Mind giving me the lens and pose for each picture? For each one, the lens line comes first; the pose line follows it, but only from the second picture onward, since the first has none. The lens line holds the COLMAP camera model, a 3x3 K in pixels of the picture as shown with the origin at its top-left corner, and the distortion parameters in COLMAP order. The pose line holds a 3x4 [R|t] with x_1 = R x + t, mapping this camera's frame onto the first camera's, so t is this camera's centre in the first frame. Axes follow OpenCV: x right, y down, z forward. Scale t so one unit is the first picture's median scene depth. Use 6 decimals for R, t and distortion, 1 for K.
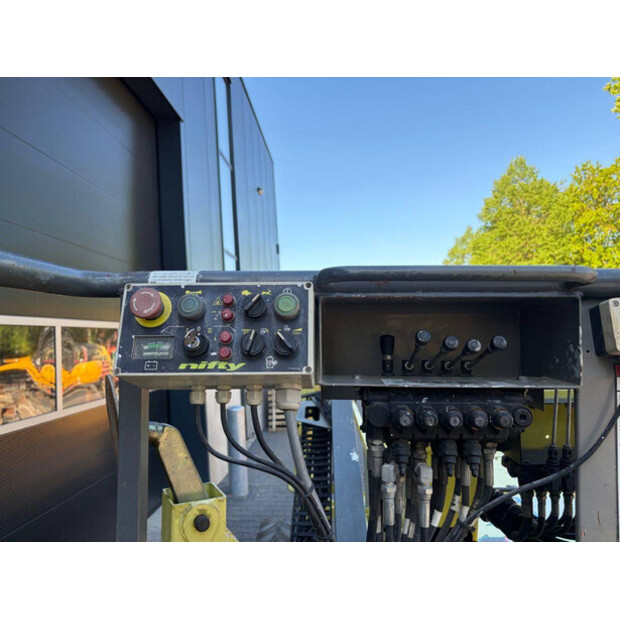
lens RADIAL K [[484.0, 0, 304.5], [0, 484.0, 301.1], [0, 0, 1]] dist [0.008716, -0.005269]
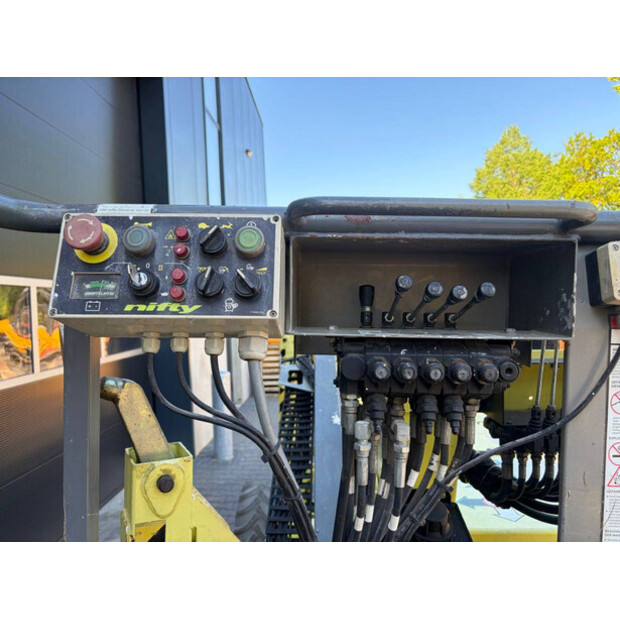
lens RADIAL K [[485.6, 0, 311.7], [0, 485.6, 301.5], [0, 0, 1]] dist [0.008774, 0.001844]
pose [[0.999197, 0.014876, 0.037208, 0.038350], [-0.017277, 0.997732, 0.065049, 0.051711], [-0.036155, -0.065640, 0.997188, 0.097581]]
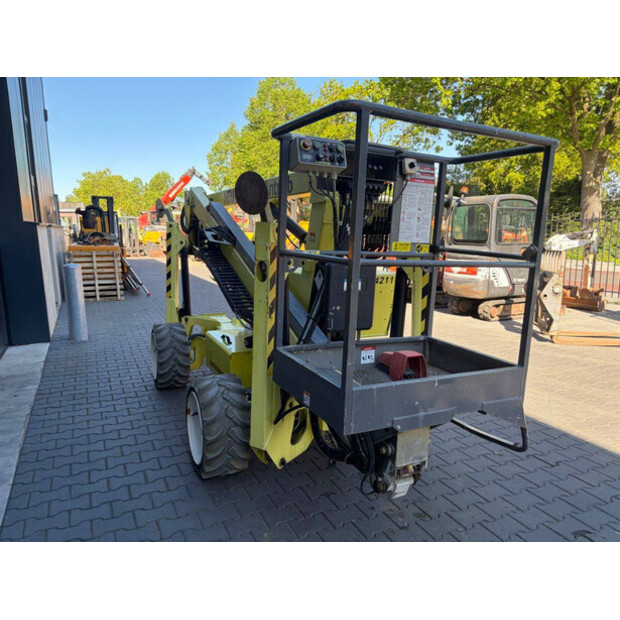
lens RADIAL K [[479.1, 0, 316.4], [0, 479.1, 299.3], [0, 0, 1]] dist [0.031638, 0.004364]
pose [[0.863977, -0.029396, 0.502672, -1.769404], [-0.076179, 0.979173, 0.188195, 0.393033], [-0.497735, -0.200889, 0.843744, -1.905875]]
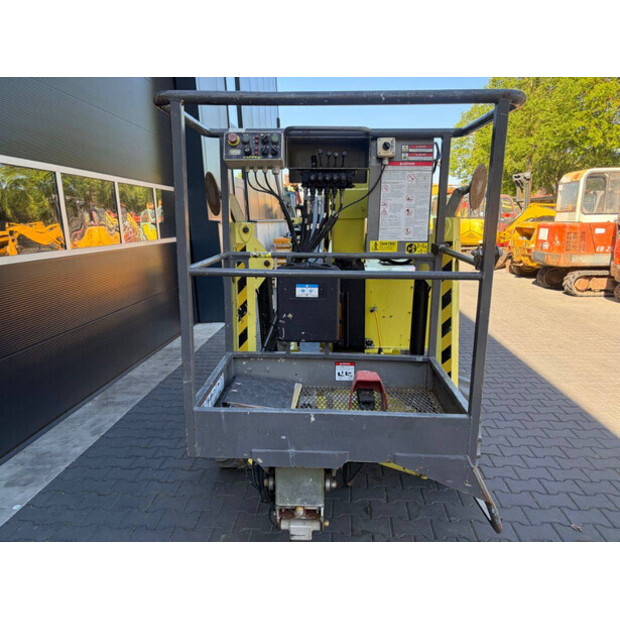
lens RADIAL K [[484.0, 0, 304.5], [0, 484.0, 301.1], [0, 0, 1]] dist [0.008716, -0.005269]
pose [[0.999915, 0.009880, -0.008497, 0.175077], [-0.007541, 0.970485, 0.241042, 0.244860], [0.010627, -0.240957, 0.970477, -2.105412]]
